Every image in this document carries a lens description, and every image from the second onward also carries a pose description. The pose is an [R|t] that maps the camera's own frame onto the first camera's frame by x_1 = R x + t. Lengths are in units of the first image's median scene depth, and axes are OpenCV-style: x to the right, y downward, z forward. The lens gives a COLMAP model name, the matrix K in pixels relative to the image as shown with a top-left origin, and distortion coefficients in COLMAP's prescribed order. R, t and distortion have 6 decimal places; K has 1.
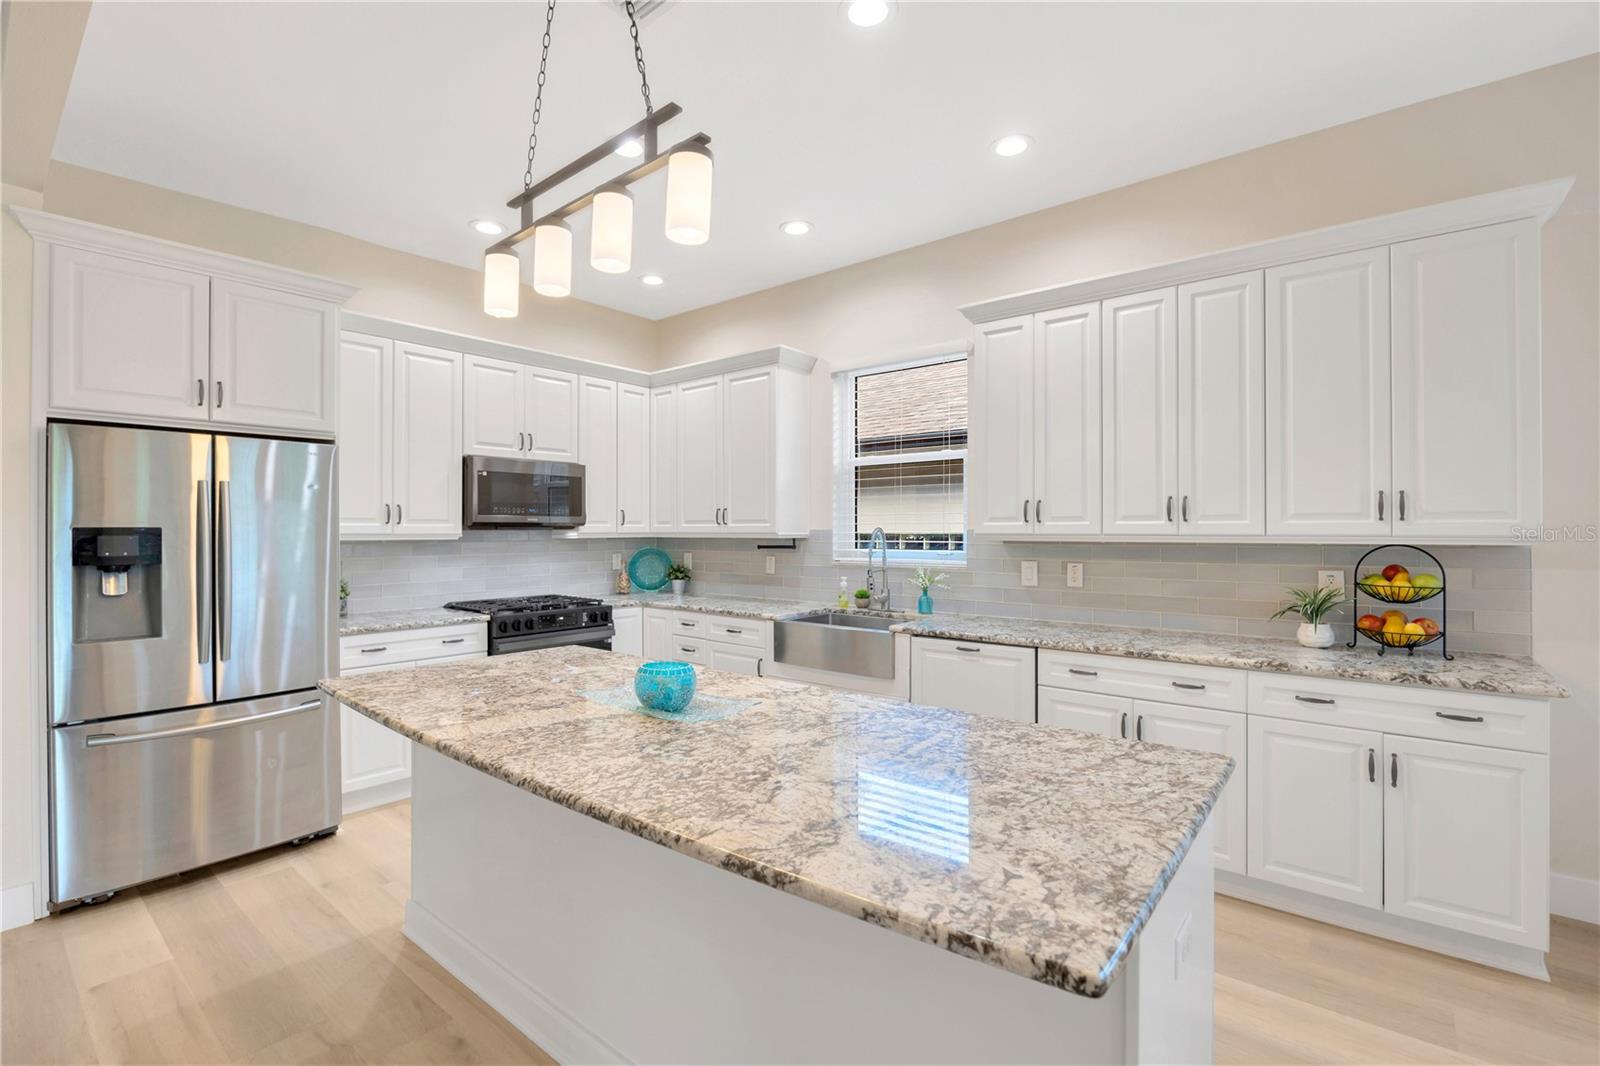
lens RADIAL K [[715.6, 0, 781.2], [0, 715.6, 529.3], [0, 0, 1]] dist [-0.009011, -0.000571]
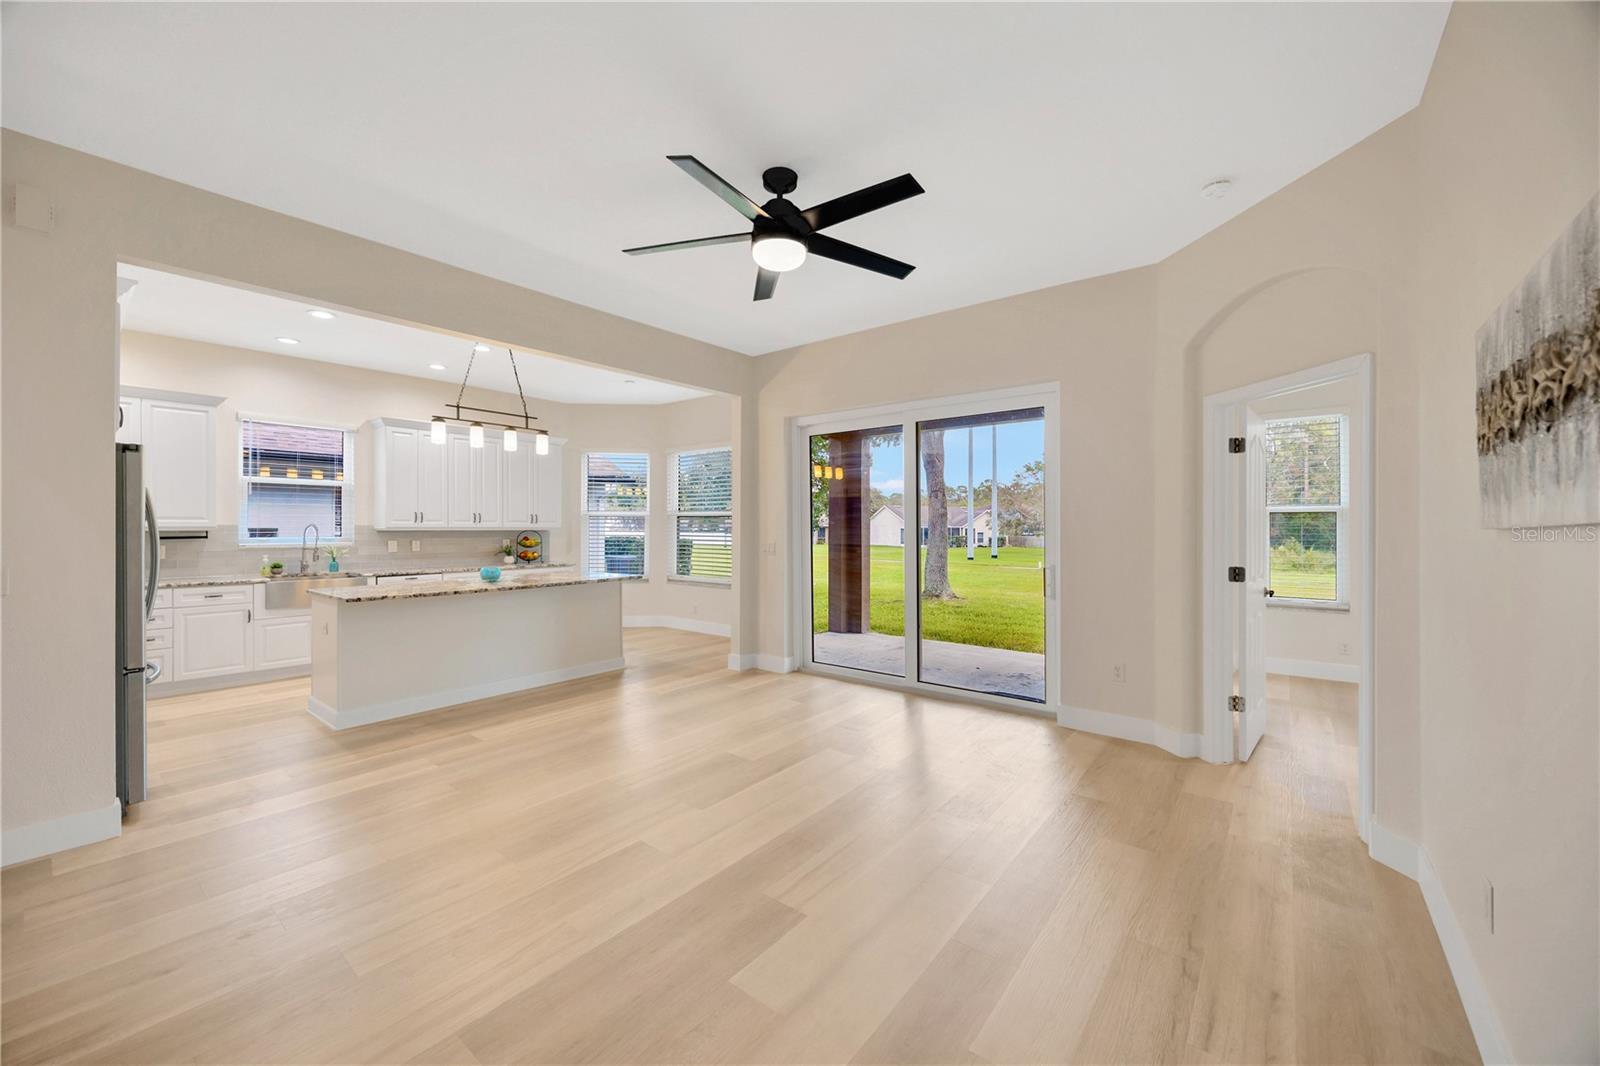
lens RADIAL K [[622.1, 0, 795.0], [0, 622.1, 524.3], [0, 0, 1]] dist [-0.000115, -0.000054]
pose [[-0.020468, 0.004774, 0.999779, -1.695545], [-0.003053, 0.999984, -0.004837, 0.002602], [-0.999786, -0.003152, -0.020453, -0.163061]]
